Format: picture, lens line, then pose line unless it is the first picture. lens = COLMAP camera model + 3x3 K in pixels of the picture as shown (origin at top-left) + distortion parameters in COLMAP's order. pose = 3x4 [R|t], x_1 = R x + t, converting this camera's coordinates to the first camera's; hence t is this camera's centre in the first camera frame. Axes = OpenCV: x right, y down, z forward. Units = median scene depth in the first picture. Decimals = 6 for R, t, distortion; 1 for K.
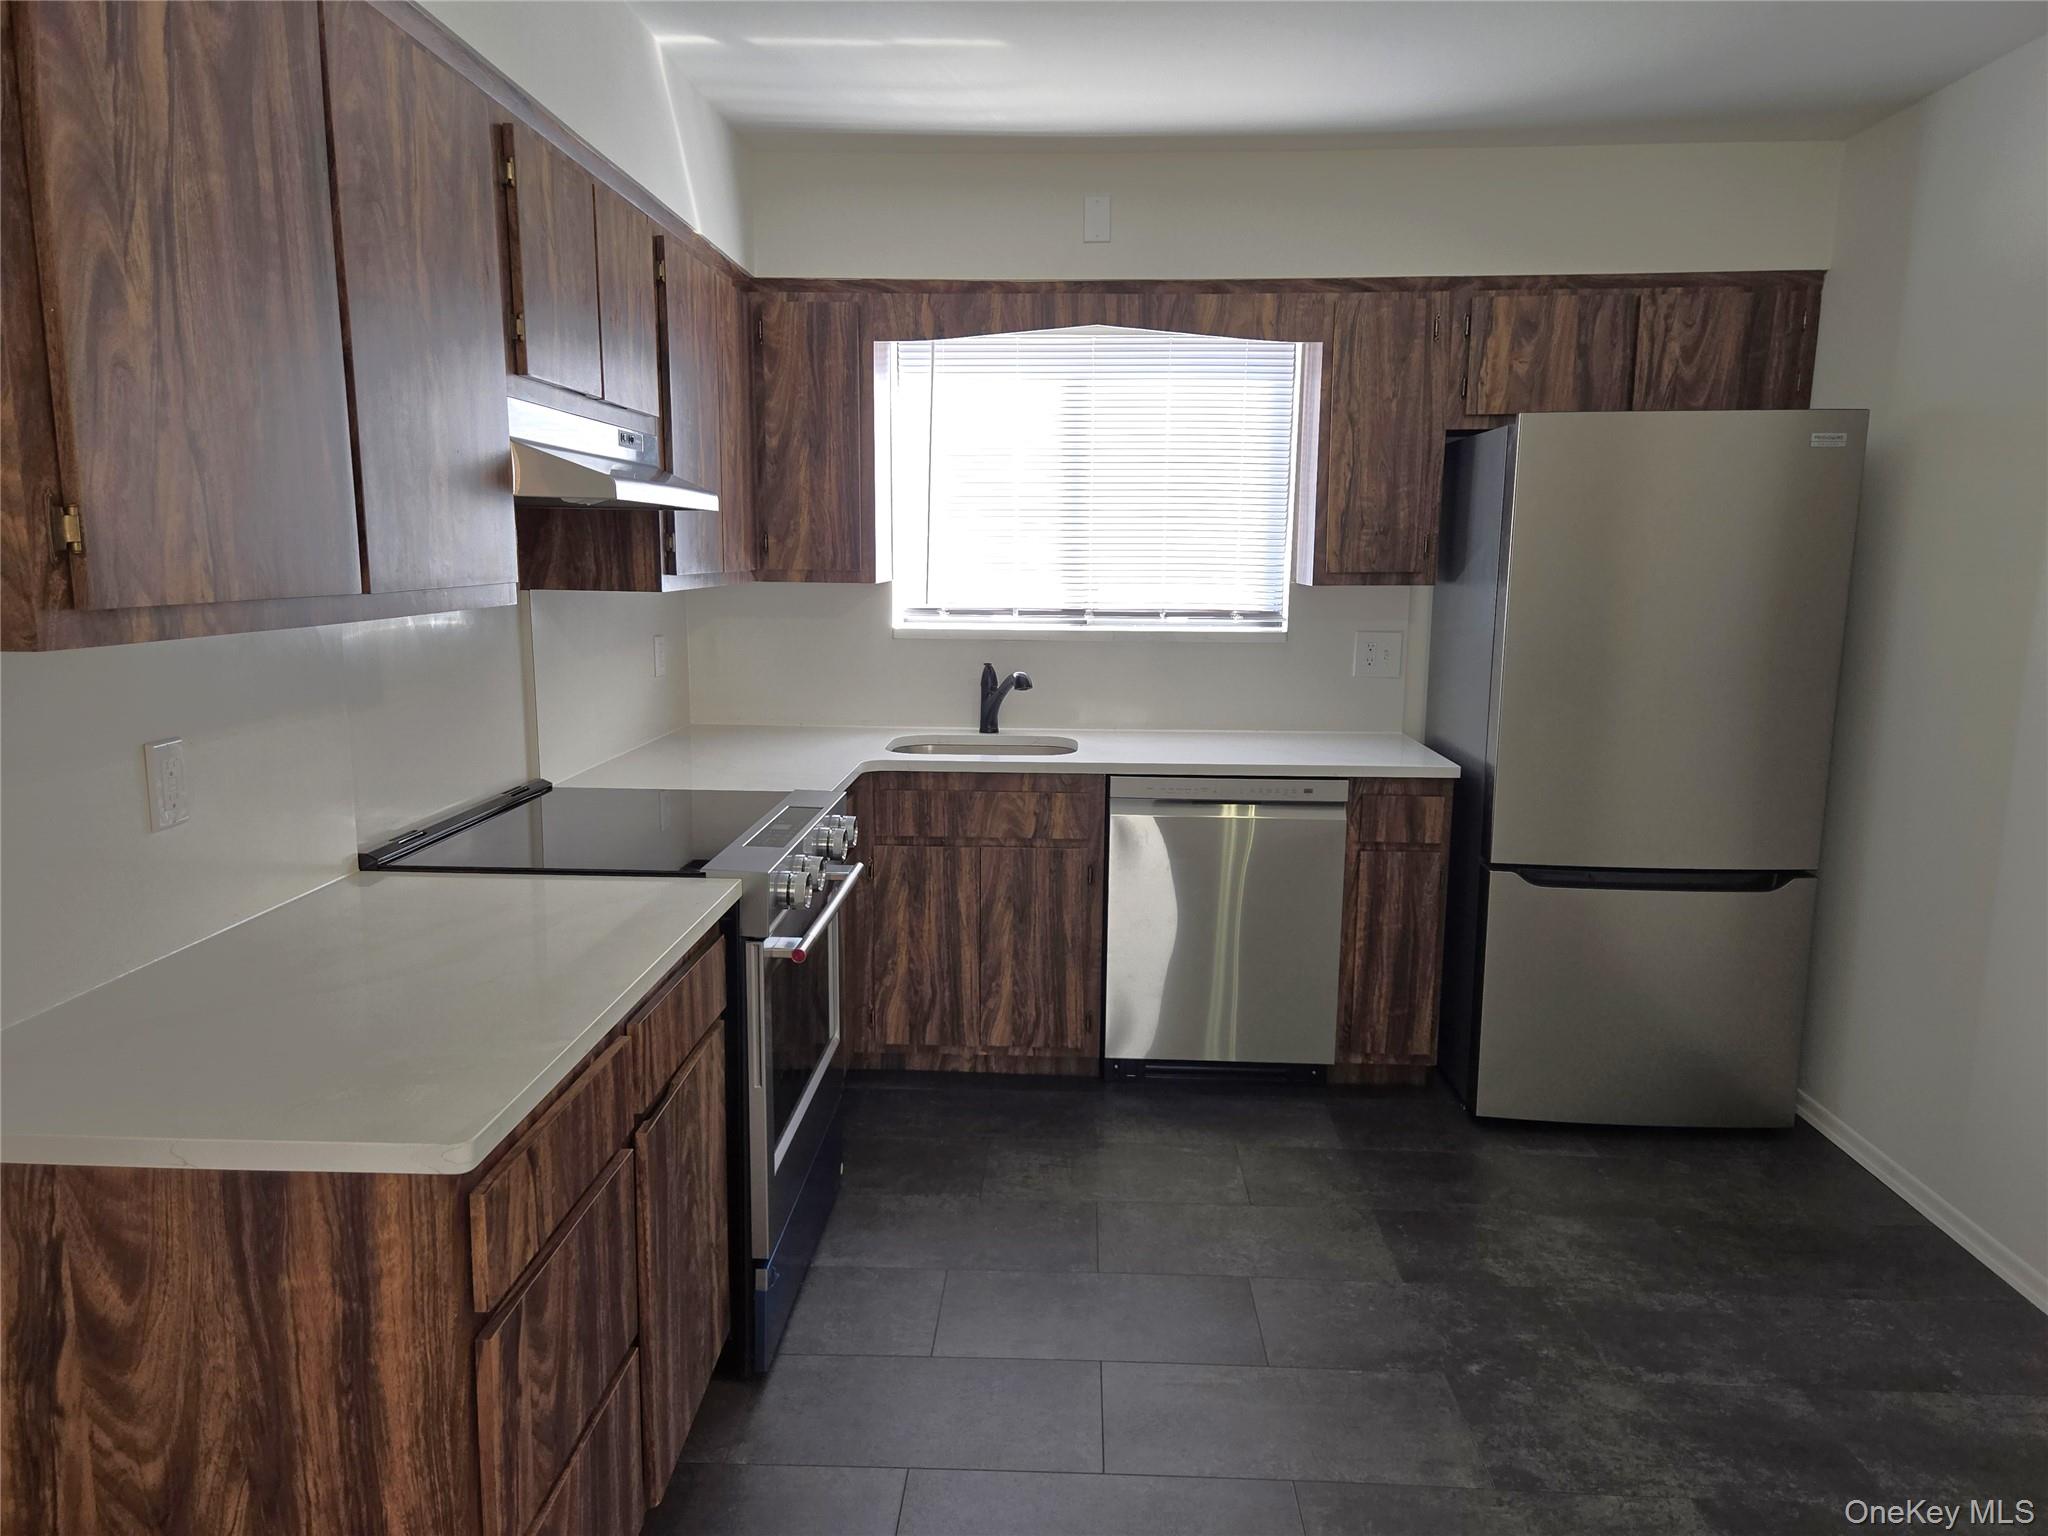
lens RADIAL K [[1358.7, 0, 1034.6], [0, 1358.7, 781.0], [0, 0, 1]] dist [0.073859, -0.065721]
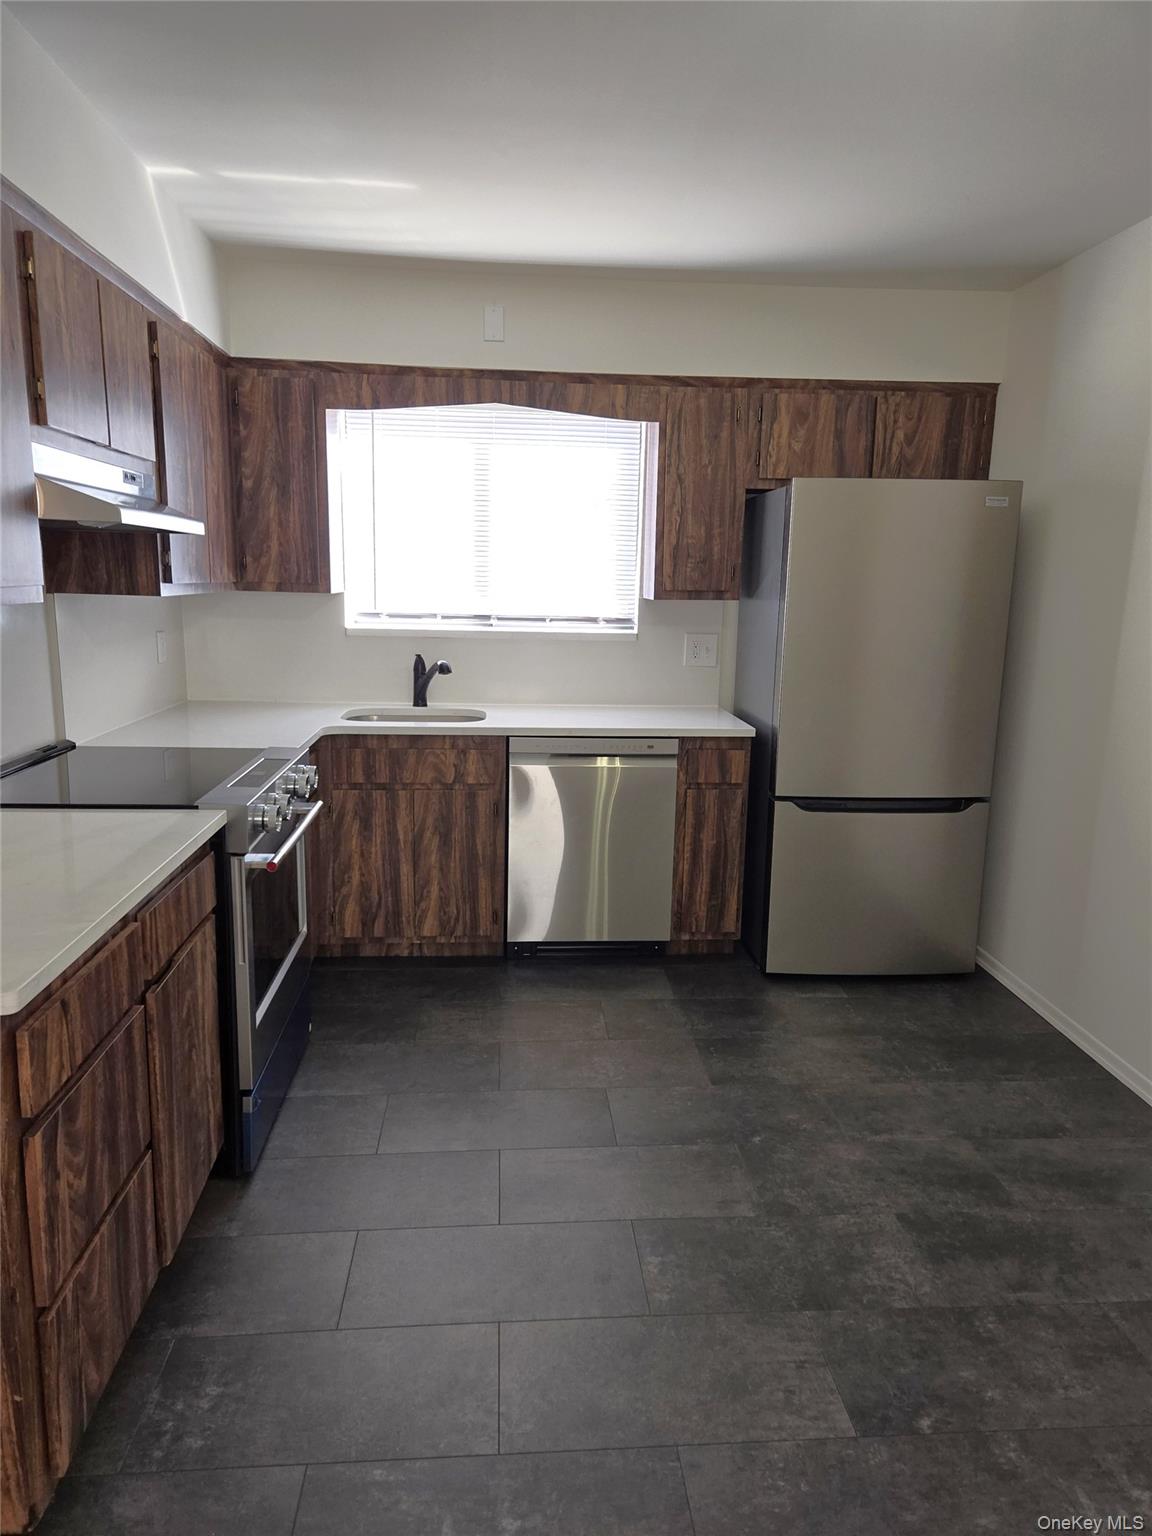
lens RADIAL K [[1015.1, 0, 588.5], [0, 1015.1, 779.3], [0, 0, 1]] dist [0.075789, -0.065496]
pose [[0.992672, -0.011010, 0.120335, 0.011321], [0.007477, 0.999529, 0.029769, 0.009044], [-0.120606, -0.028651, 0.992287, -0.026877]]
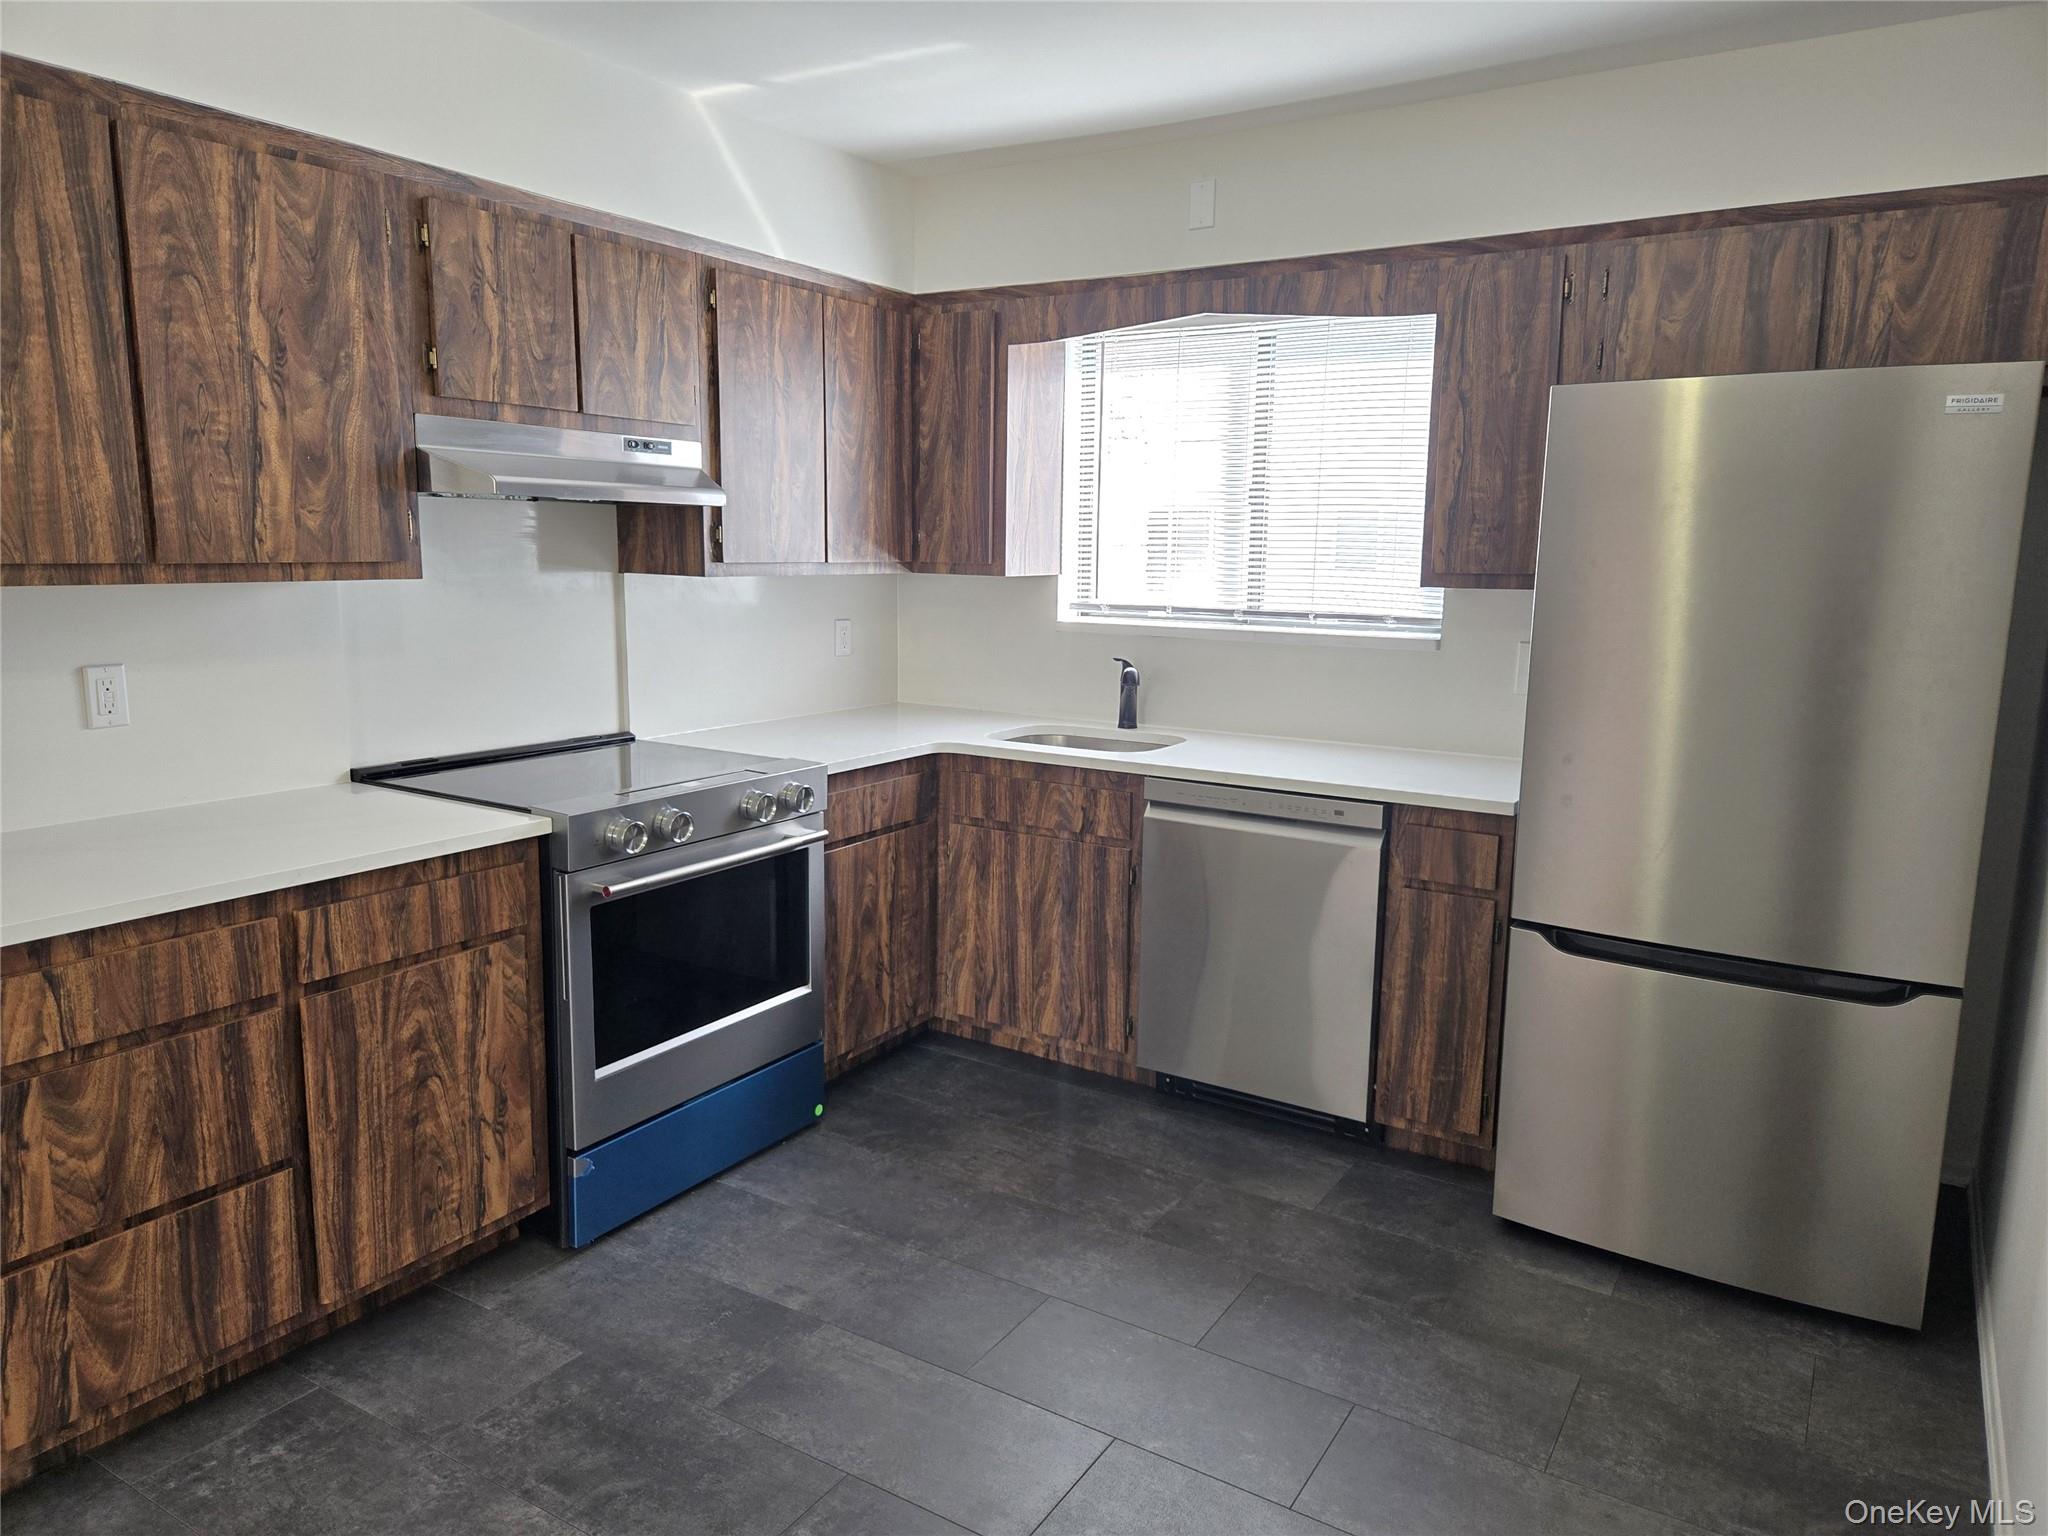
lens RADIAL K [[1358.5, 0, 1024.0], [0, 1358.5, 768.0], [0, 0, 1]] dist [0.076677, -0.061810]
pose [[0.873282, 0.087045, -0.479376, 0.438372], [-0.091563, 0.995701, 0.013998, -0.015478], [0.478534, 0.031669, 0.877498, 0.101736]]
